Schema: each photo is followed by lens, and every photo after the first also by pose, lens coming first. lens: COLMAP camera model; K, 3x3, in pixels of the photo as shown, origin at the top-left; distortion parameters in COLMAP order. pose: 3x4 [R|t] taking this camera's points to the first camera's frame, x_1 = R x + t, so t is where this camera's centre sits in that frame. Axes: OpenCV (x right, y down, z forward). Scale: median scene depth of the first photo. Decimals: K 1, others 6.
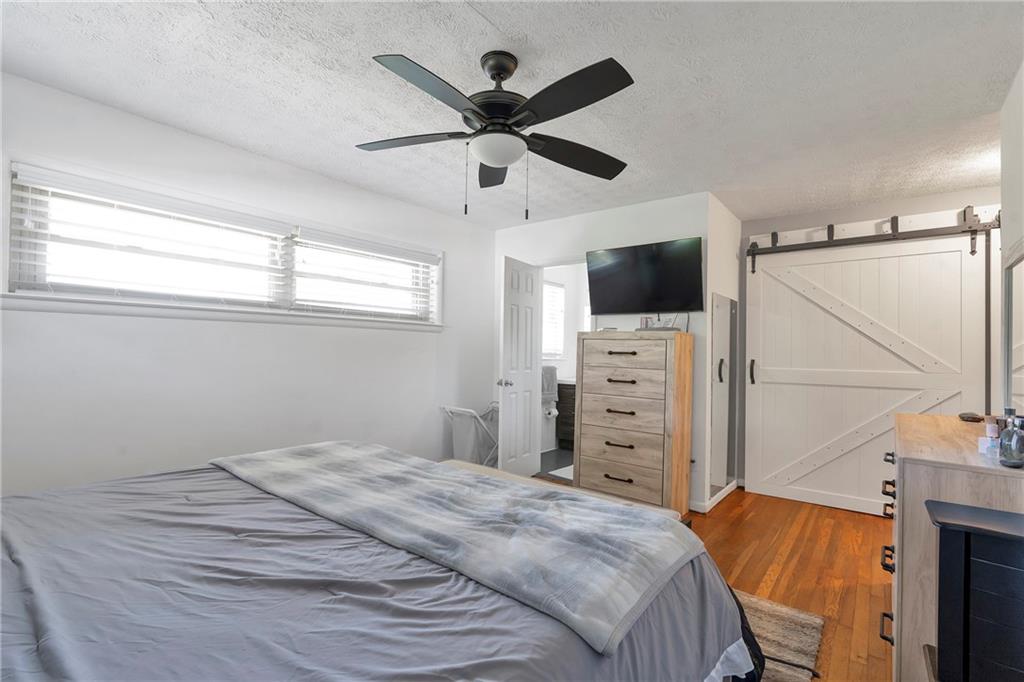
lens RADIAL K [[464.3, 0, 508.7], [0, 464.3, 346.0], [0, 0, 1]] dist [-0.003125, -0.000088]
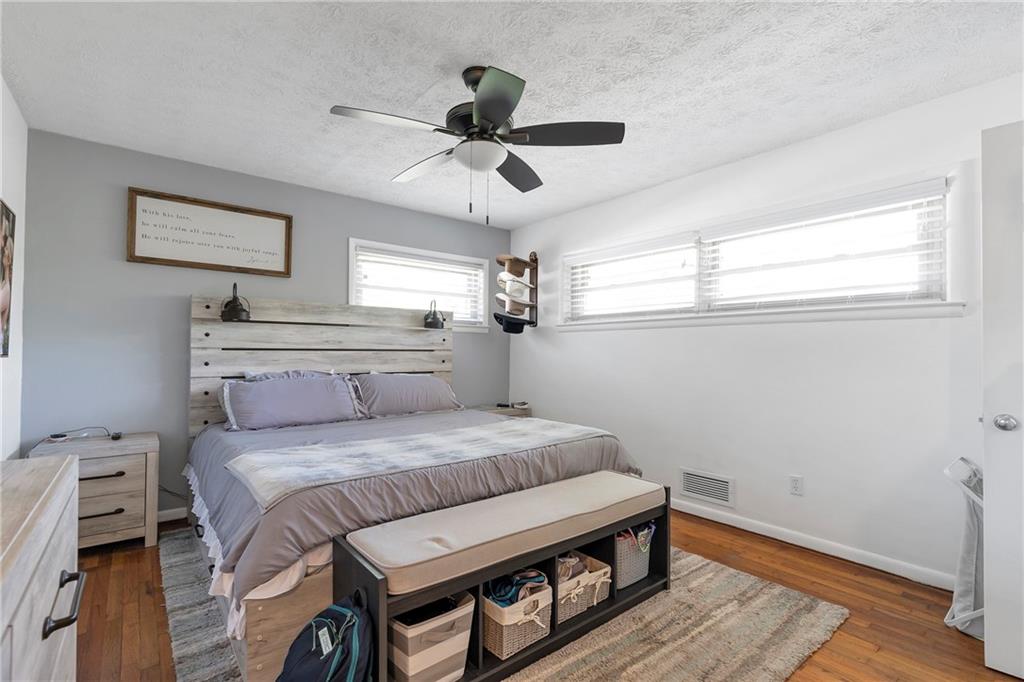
lens RADIAL K [[464.3, 0, 507.3], [0, 464.3, 342.7], [0, 0, 1]] dist [-0.003125, -0.000088]
pose [[-0.217947, -0.025399, -0.975630, 0.565215], [0.005902, 0.999609, -0.027342, 0.013155], [0.975943, -0.011717, -0.217712, 0.741526]]
